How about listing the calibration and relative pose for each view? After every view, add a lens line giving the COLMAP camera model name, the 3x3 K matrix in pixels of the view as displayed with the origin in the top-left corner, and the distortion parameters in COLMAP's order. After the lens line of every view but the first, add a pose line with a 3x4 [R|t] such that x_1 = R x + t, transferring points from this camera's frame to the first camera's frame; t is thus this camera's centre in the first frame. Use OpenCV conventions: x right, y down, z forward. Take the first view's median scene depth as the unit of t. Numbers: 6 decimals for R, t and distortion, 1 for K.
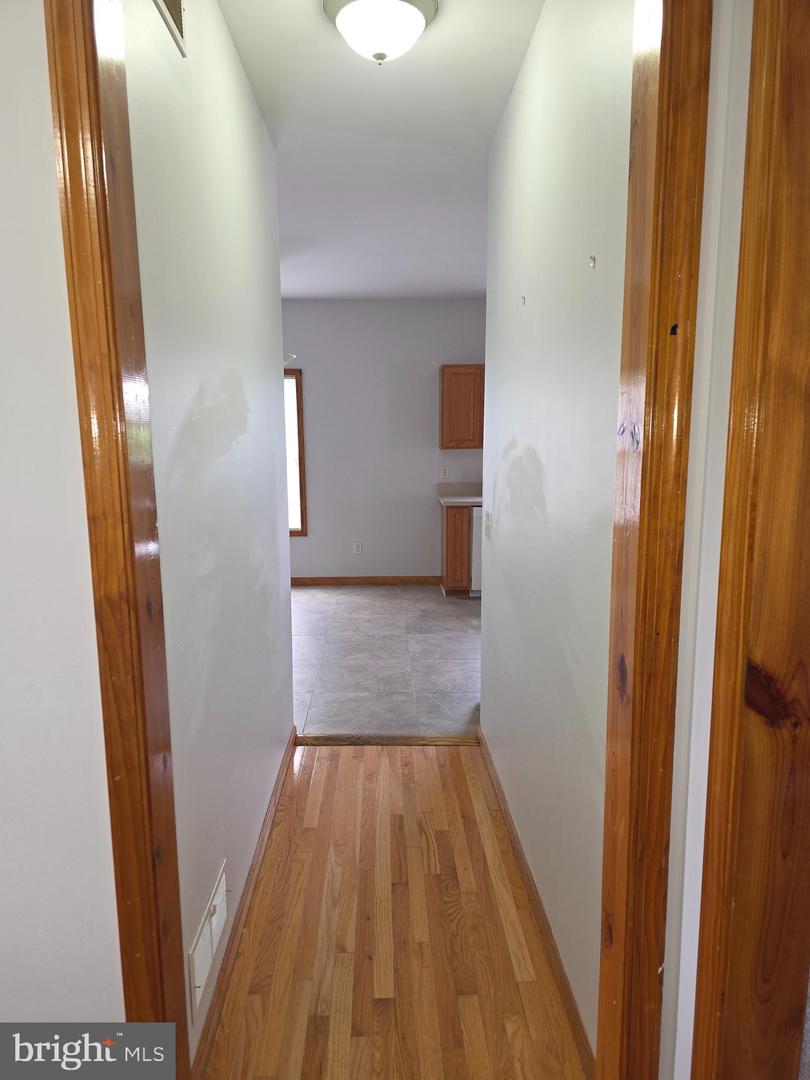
lens RADIAL K [[721.2, 0, 405.0], [0, 721.2, 540.0], [0, 0, 1]] dist [0.070033, -0.071171]
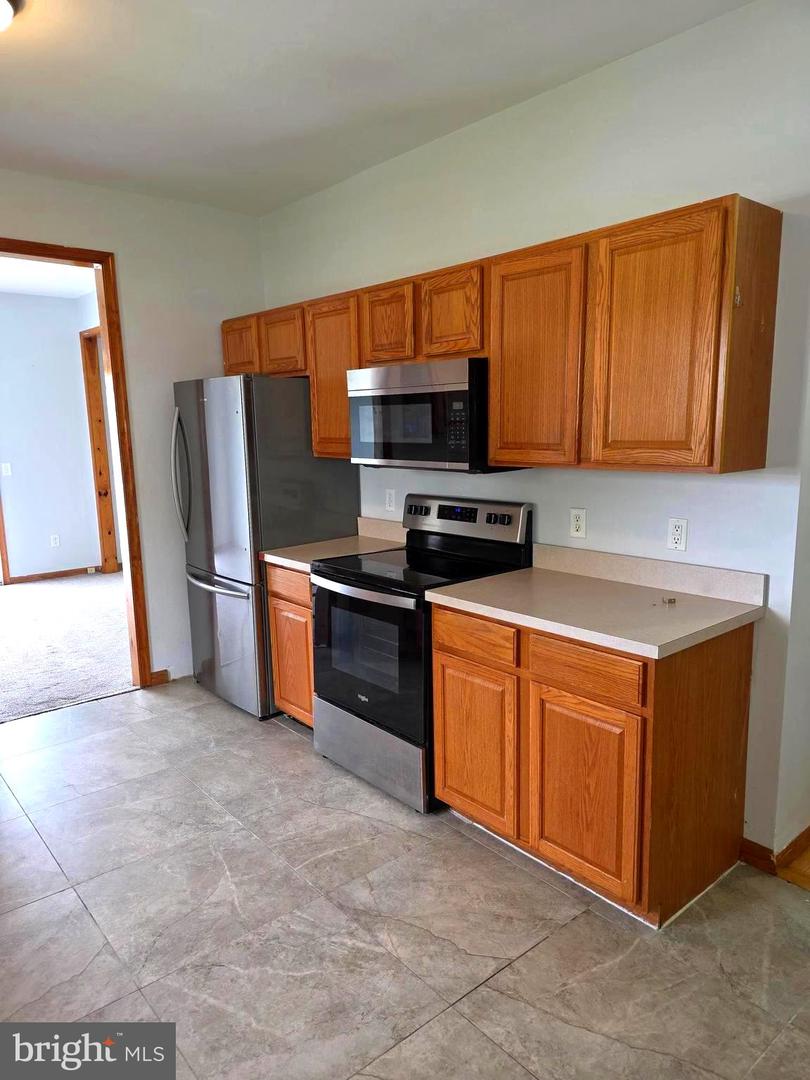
lens RADIAL K [[721.2, 0, 405.0], [0, 721.2, 540.0], [0, 0, 1]] dist [0.070033, -0.071171]
pose [[-0.618022, -0.101316, 0.779605, -0.124146], [0.144445, 0.960145, 0.239286, -0.155990], [-0.772777, 0.260494, -0.578756, 1.091911]]
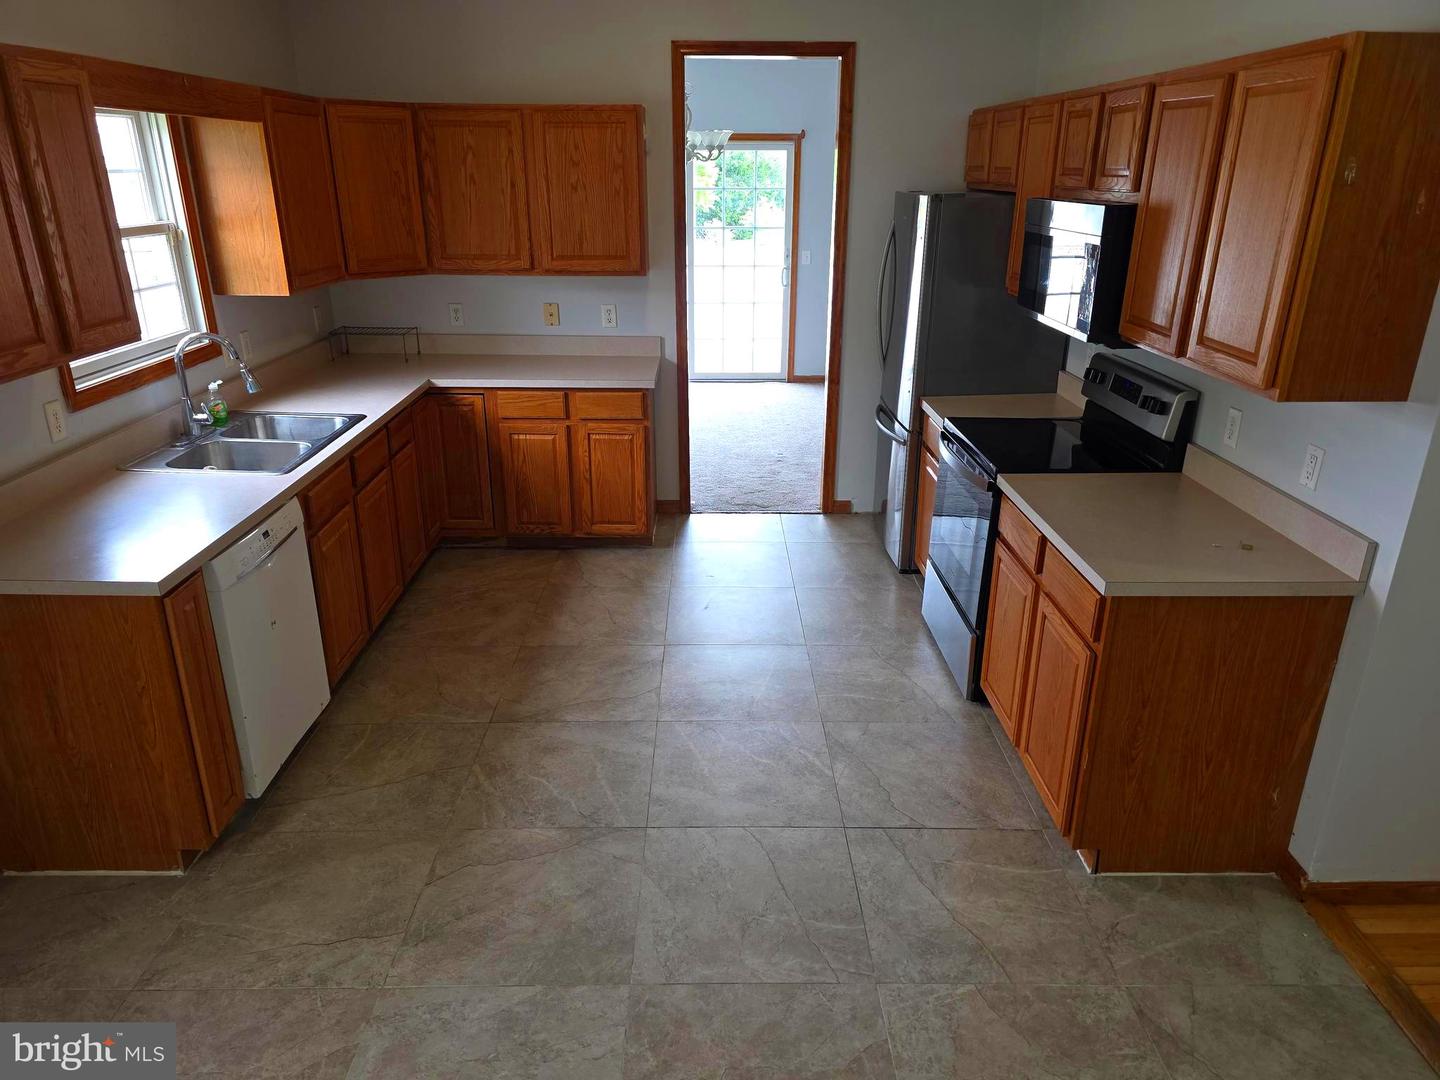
lens RADIAL K [[961.6, 0, 722.6], [0, 961.6, 542.7], [0, 0, 1]] dist [0.070033, -0.071171]
pose [[0.019793, -0.344229, 0.938677, -0.340434], [0.145293, 0.929885, 0.337941, -0.192027], [-0.989191, 0.129694, 0.068420, 0.935639]]
